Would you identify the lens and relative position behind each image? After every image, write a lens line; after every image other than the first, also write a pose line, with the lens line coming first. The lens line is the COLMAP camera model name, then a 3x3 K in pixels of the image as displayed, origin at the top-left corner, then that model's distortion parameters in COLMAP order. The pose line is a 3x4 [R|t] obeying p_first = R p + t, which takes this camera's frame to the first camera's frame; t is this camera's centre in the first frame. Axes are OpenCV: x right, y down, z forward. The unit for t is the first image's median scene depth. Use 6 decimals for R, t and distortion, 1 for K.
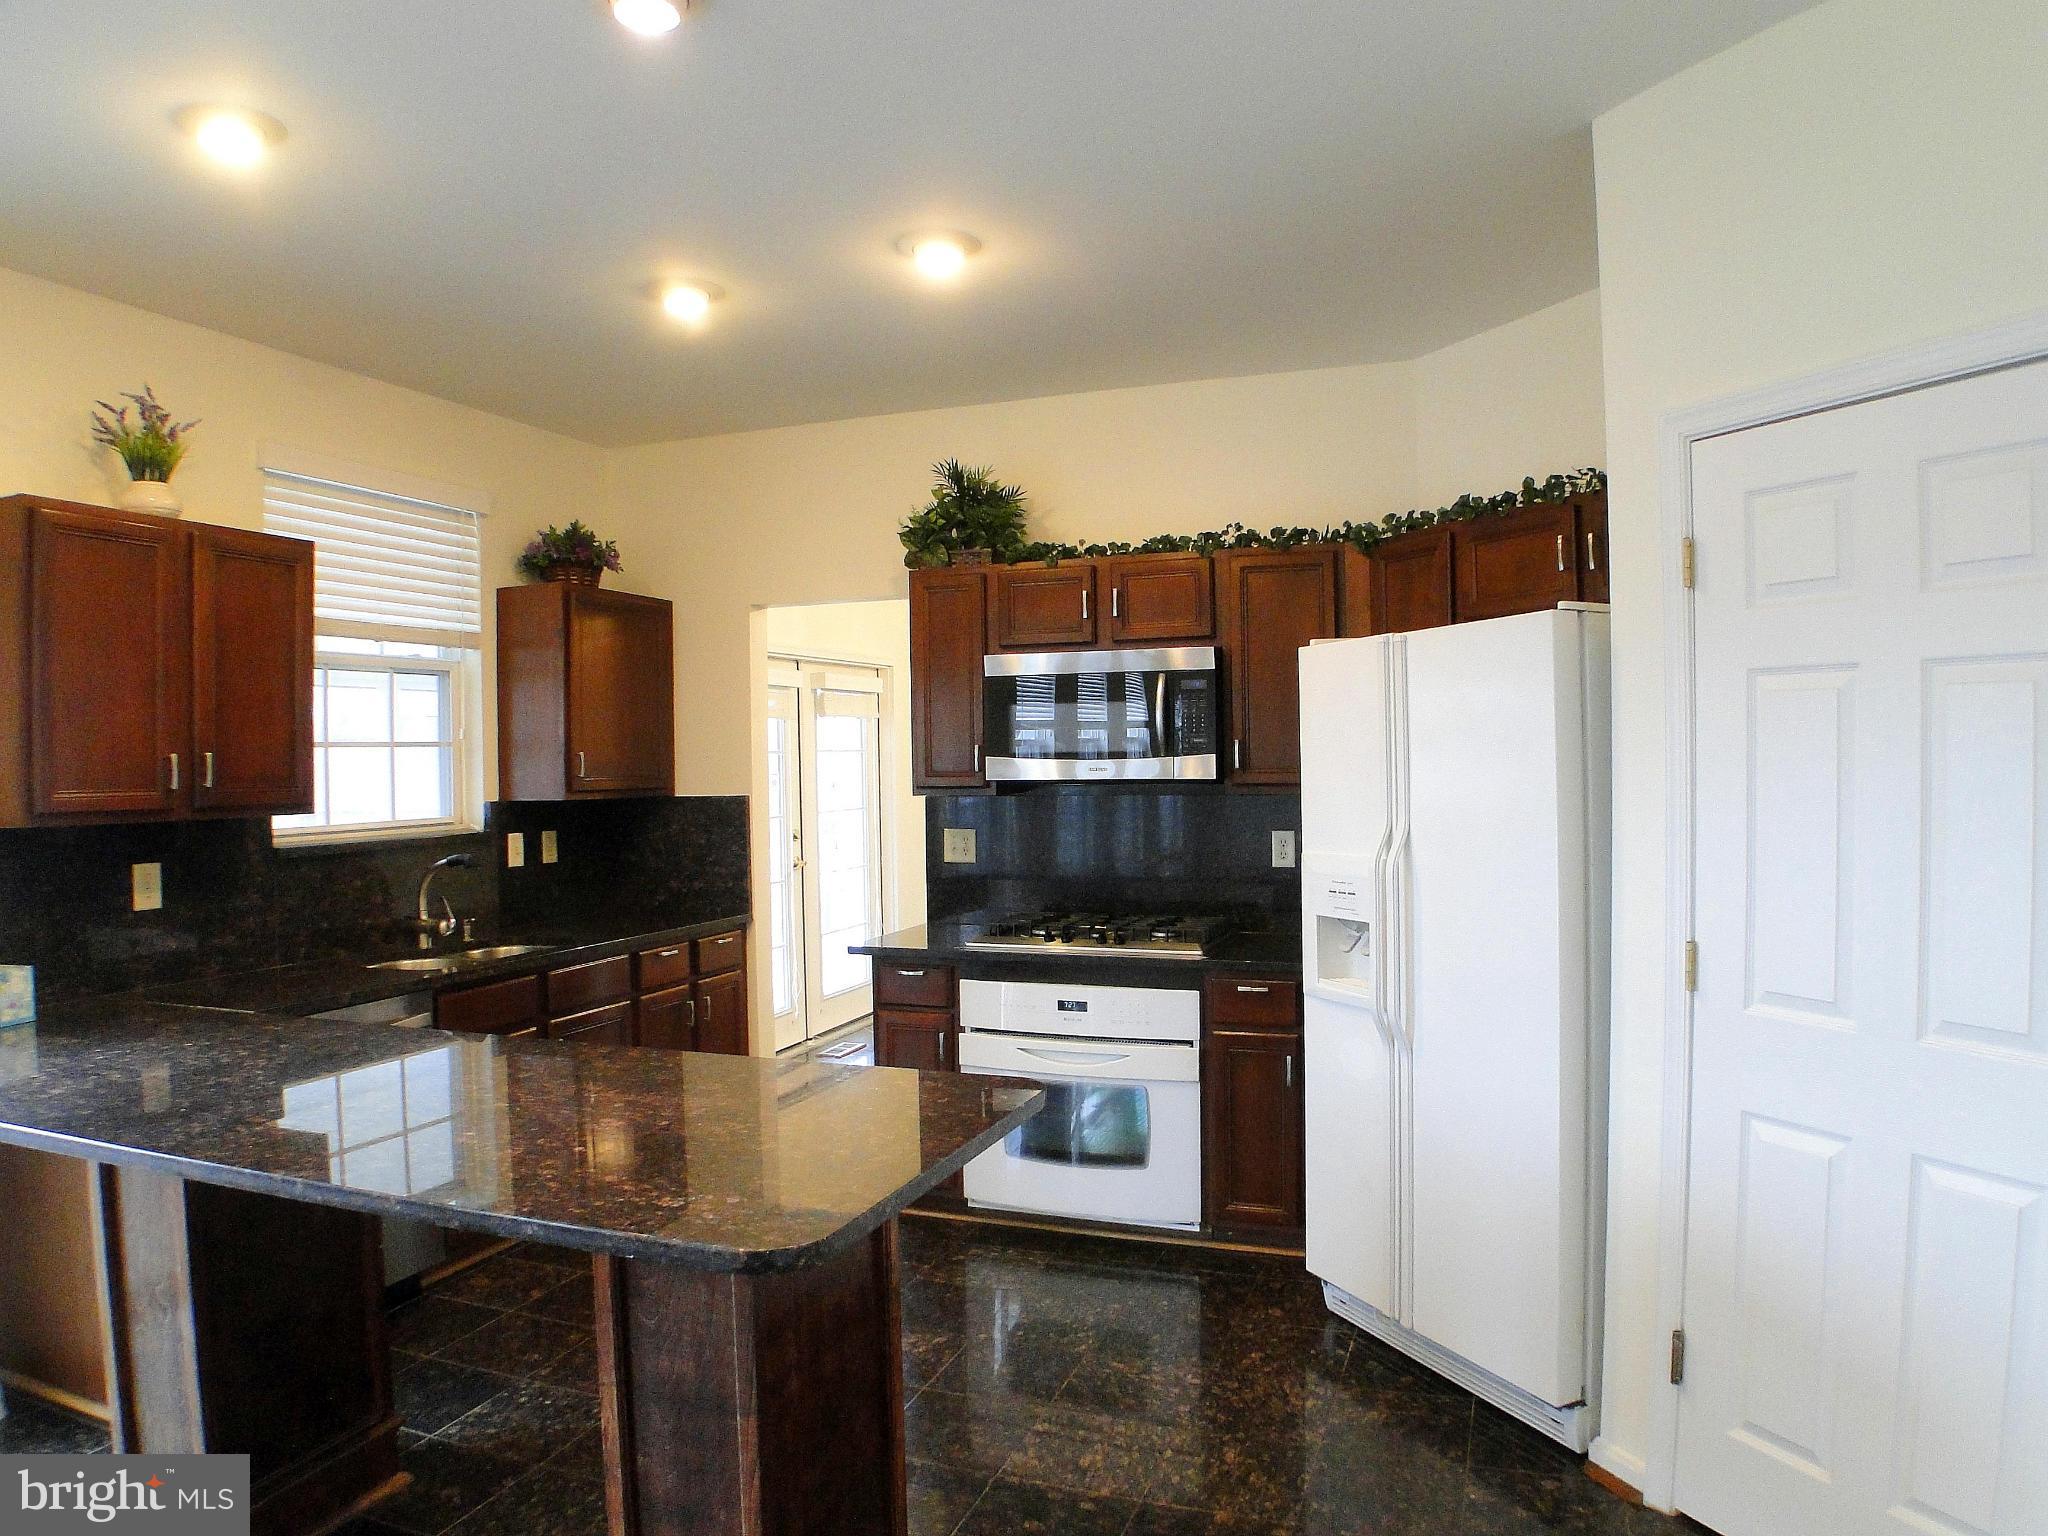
lens RADIAL K [[1355.0, 0, 1024.0], [0, 1355.0, 768.0], [0, 0, 1]] dist [-0.119768, 0.019724]
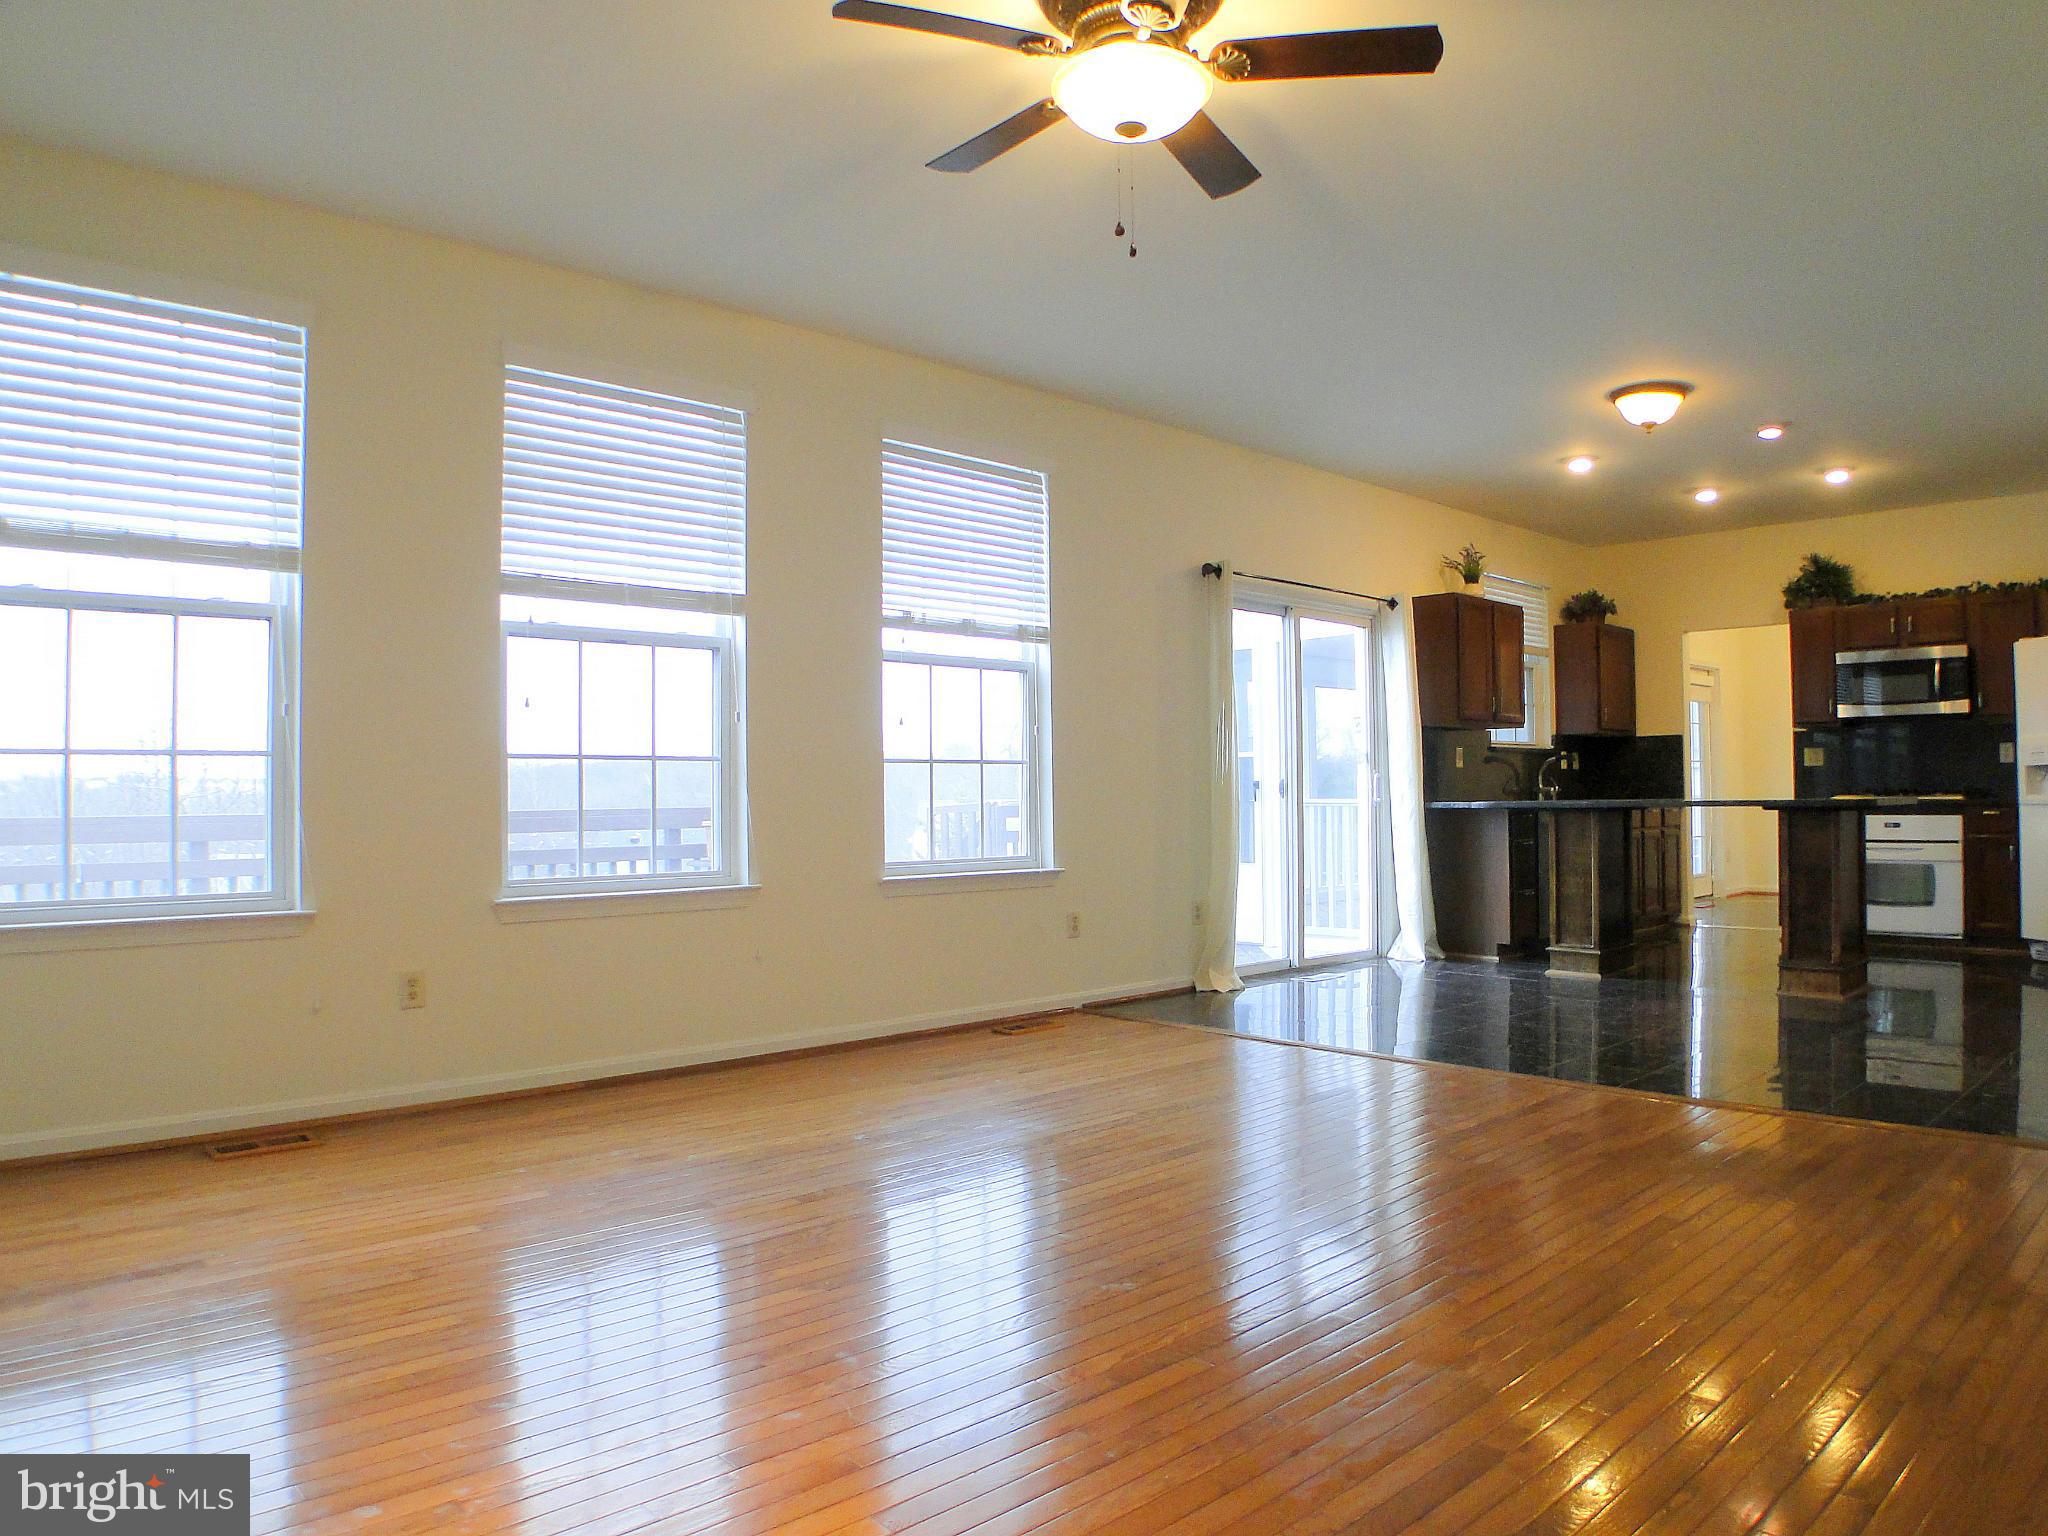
lens RADIAL K [[1355.0, 0, 1024.0], [0, 1355.0, 768.0], [0, 0, 1]] dist [-0.119768, 0.019724]
pose [[0.895102, -0.000733, -0.445860, -0.258164], [-0.008352, 0.999796, -0.018409, 0.132557], [0.445783, 0.020202, 0.894913, -1.246259]]
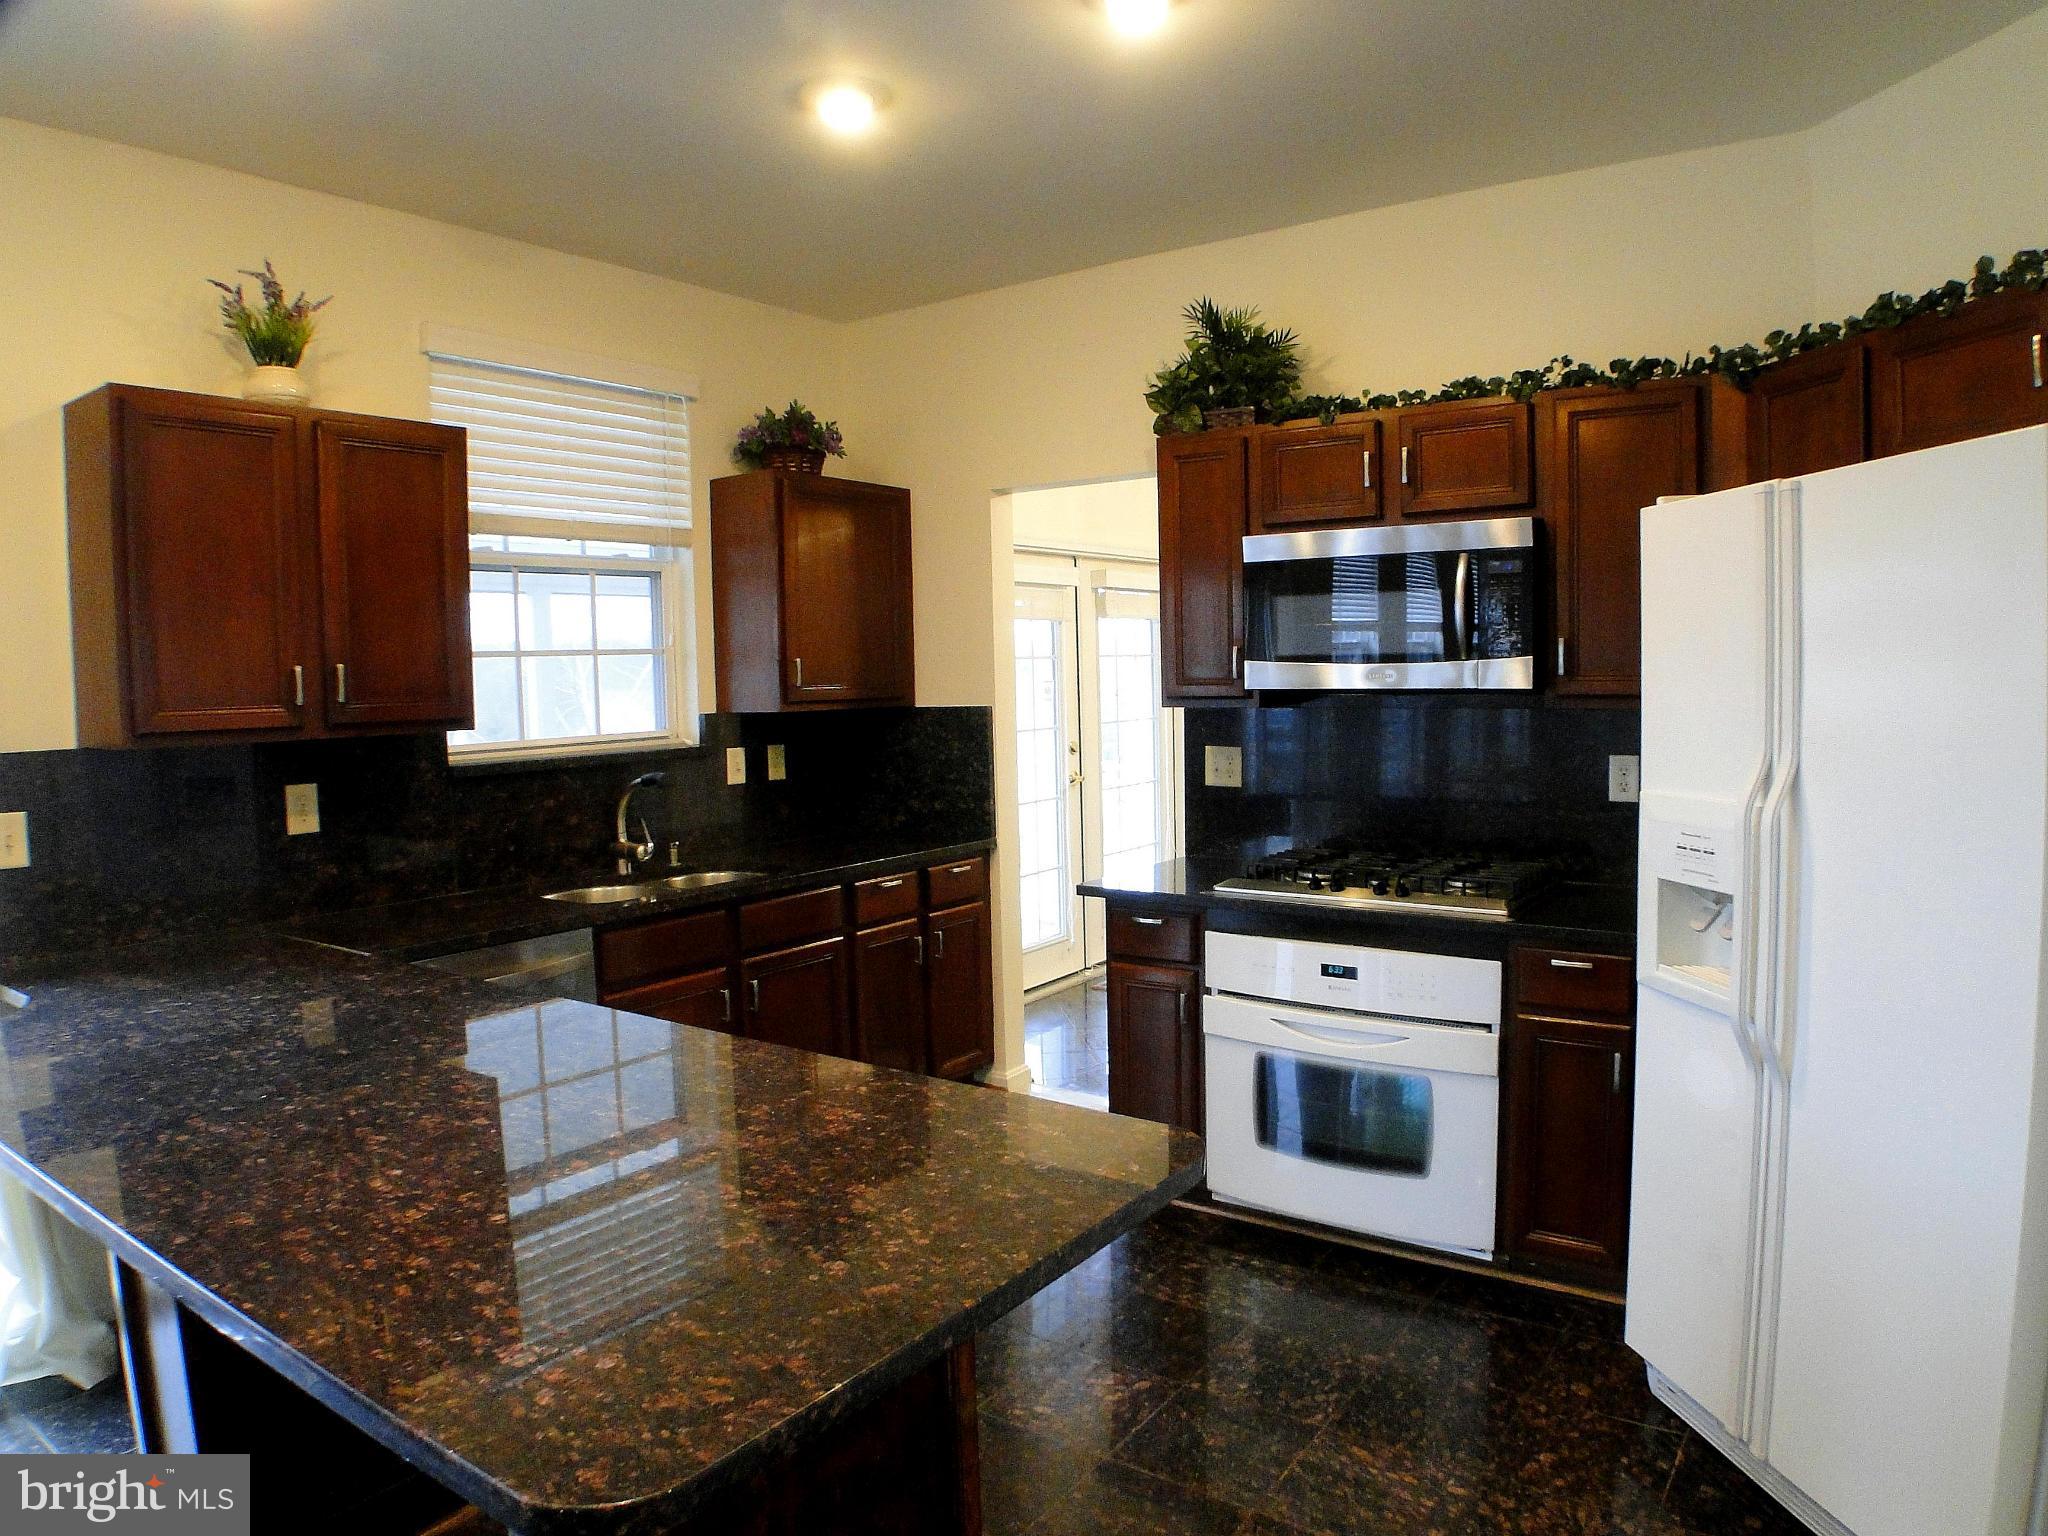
lens RADIAL K [[1330.1, 0, 1027.6], [0, 1330.1, 764.2], [0, 0, 1]] dist [-0.111929, 0.012415]
pose [[0.966649, 0.012825, -0.255785, 0.053791], [0.004711, 0.997686, 0.067828, -0.000835], [0.256063, -0.066771, 0.964351, 0.196902]]
